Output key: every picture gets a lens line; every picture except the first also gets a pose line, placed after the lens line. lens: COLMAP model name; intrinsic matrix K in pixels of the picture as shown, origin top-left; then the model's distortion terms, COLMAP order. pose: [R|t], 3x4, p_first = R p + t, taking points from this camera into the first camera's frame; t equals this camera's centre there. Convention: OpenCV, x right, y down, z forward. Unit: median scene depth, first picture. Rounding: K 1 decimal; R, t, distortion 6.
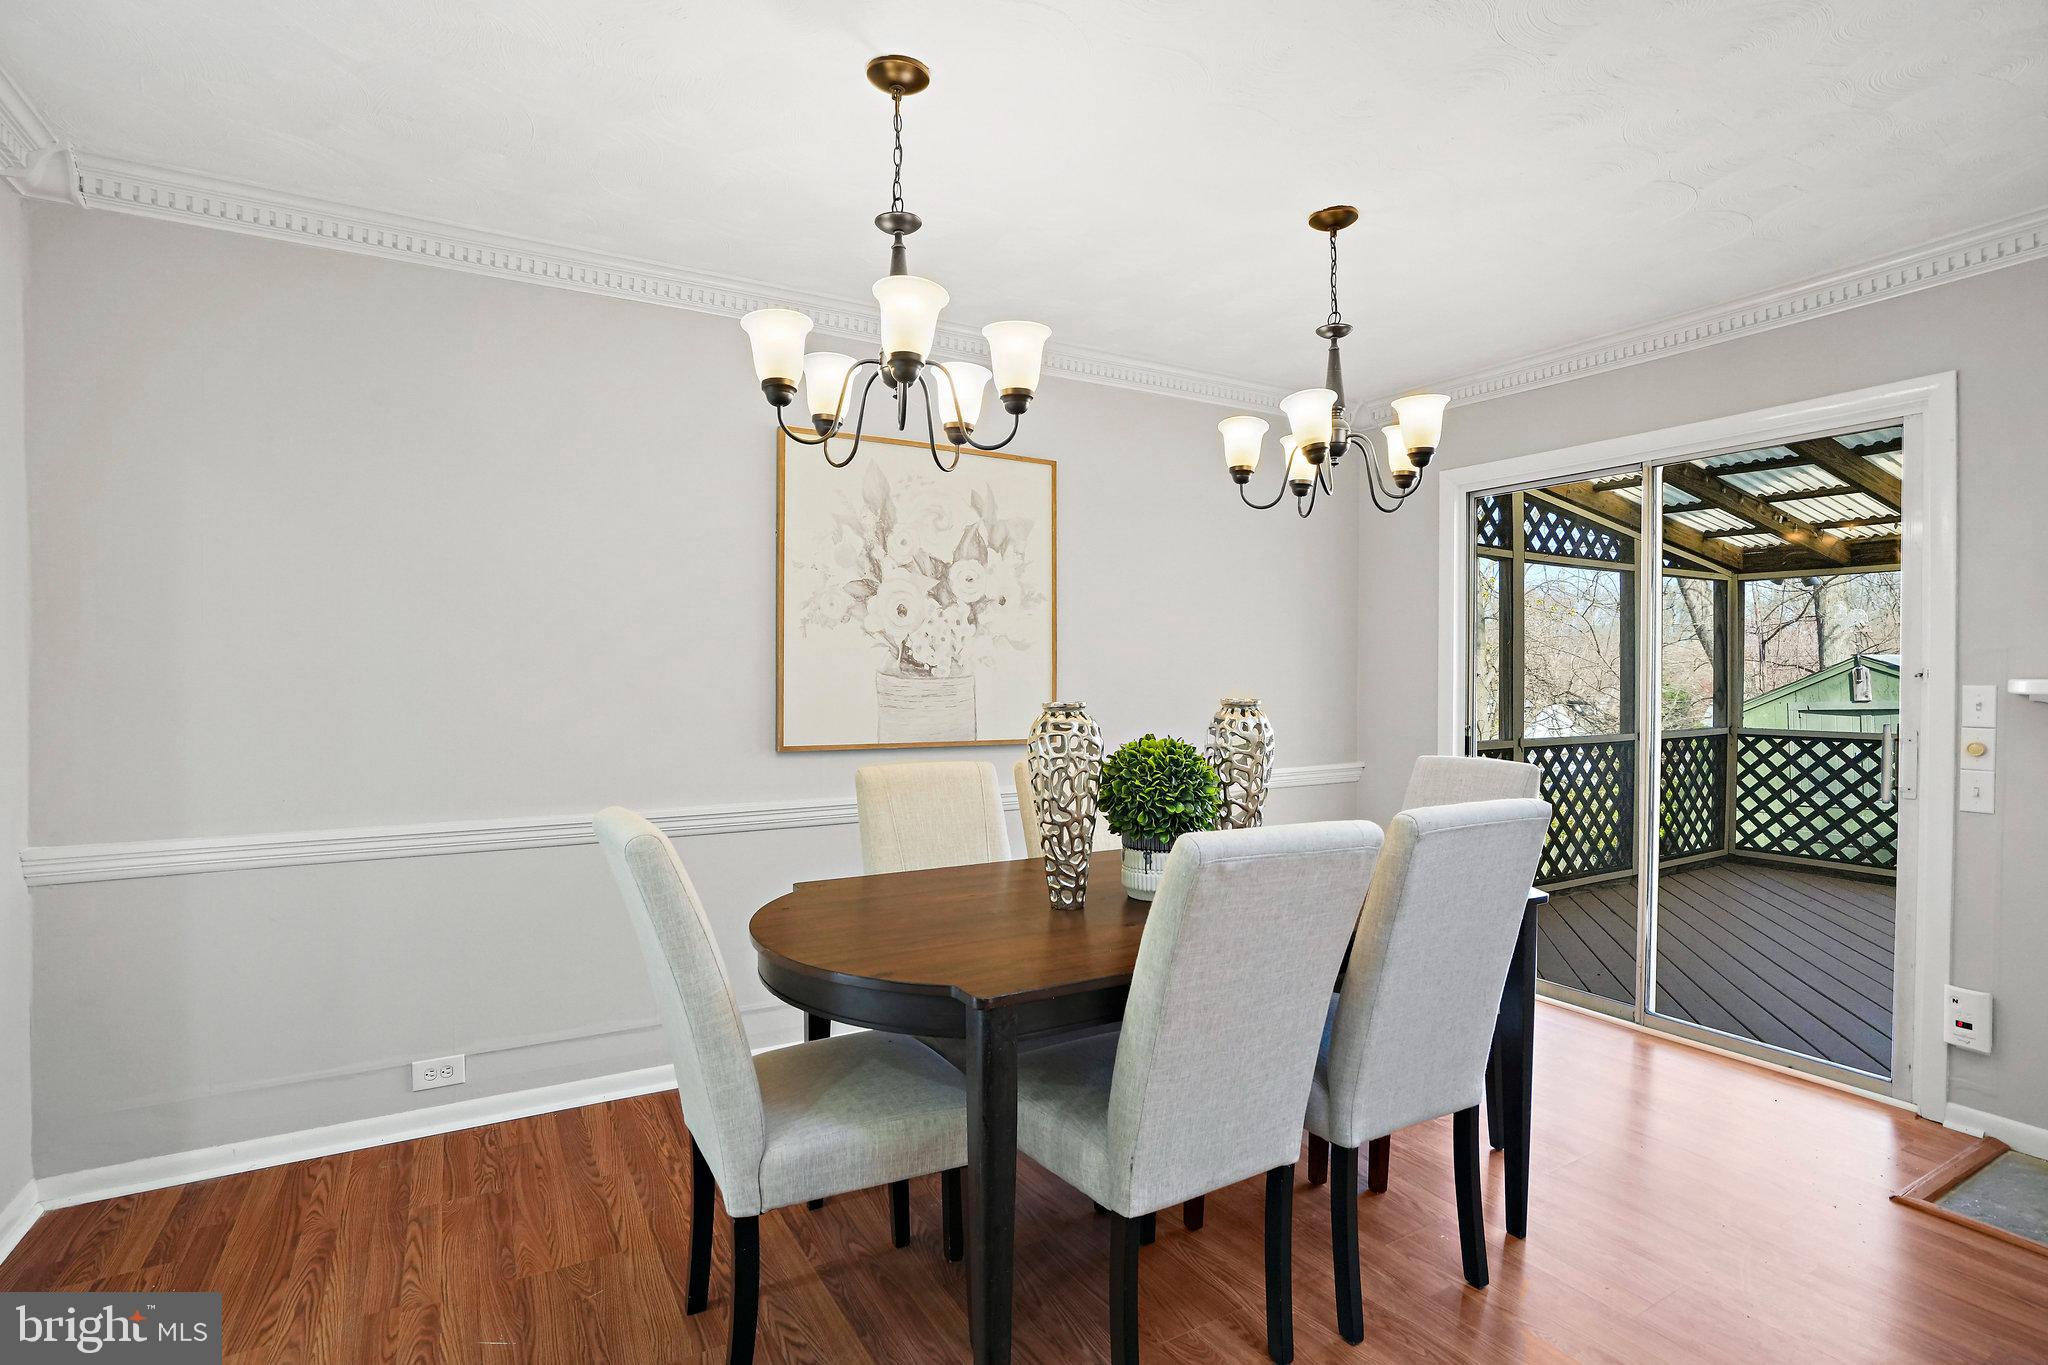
lens RADIAL K [[991.5, 0, 1021.9], [0, 991.5, 684.2], [0, 0, 1]] dist [-0.036213, 0.011960]
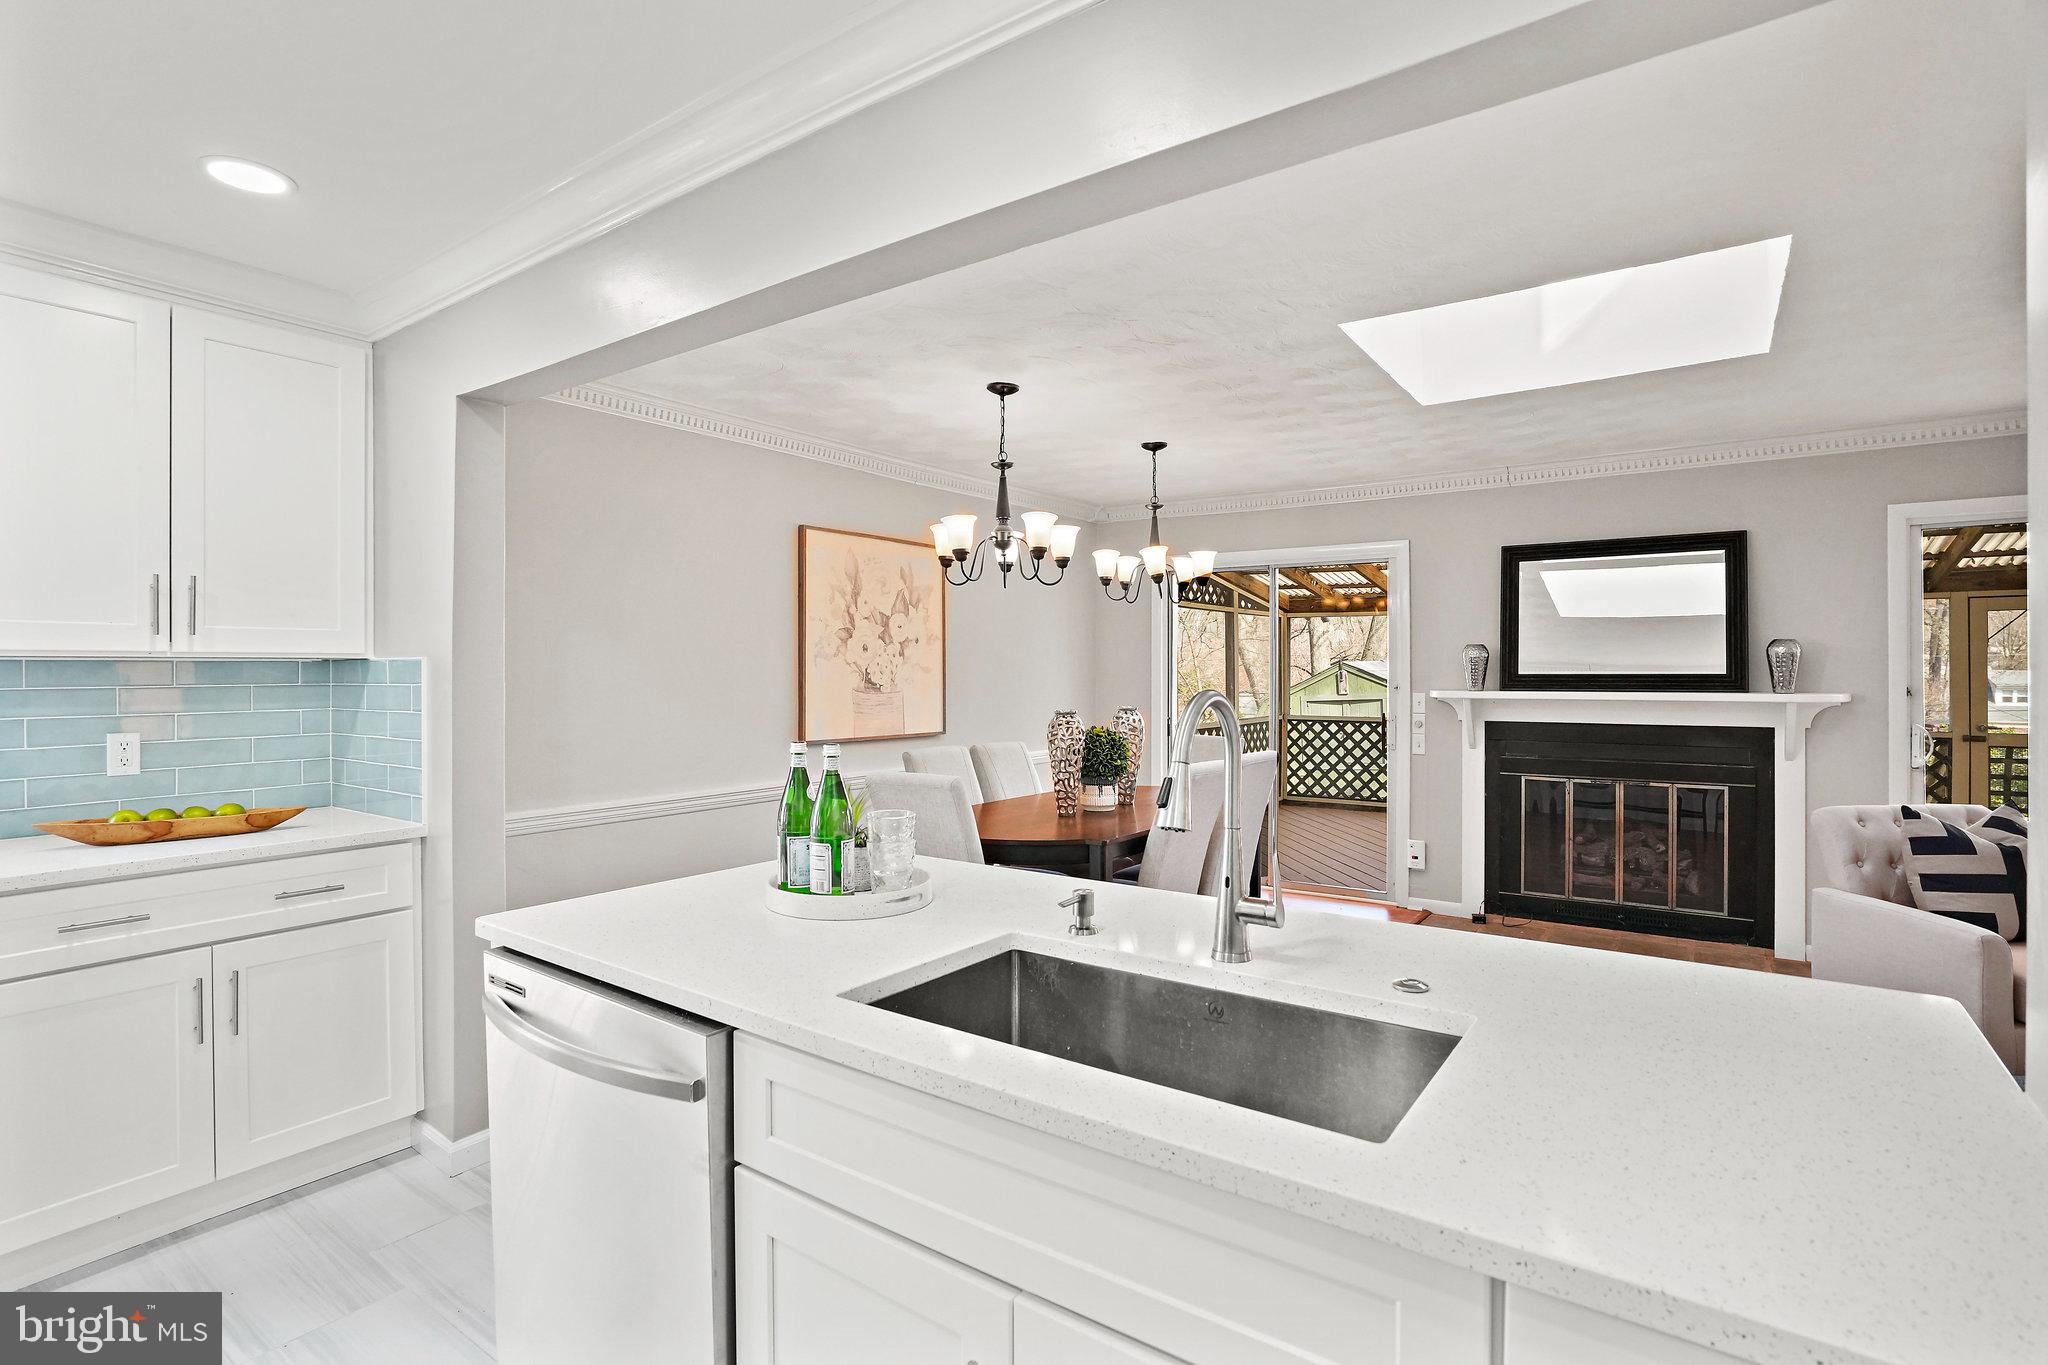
lens RADIAL K [[991.5, 0, 1053.3], [0, 991.5, 671.7], [0, 0, 1]] dist [-0.036213, 0.011960]
pose [[0.903923, -0.001240, 0.427694, -0.472513], [0.004686, 0.999964, -0.007003, -0.025775], [-0.427670, 0.008334, 0.903896, -0.436423]]
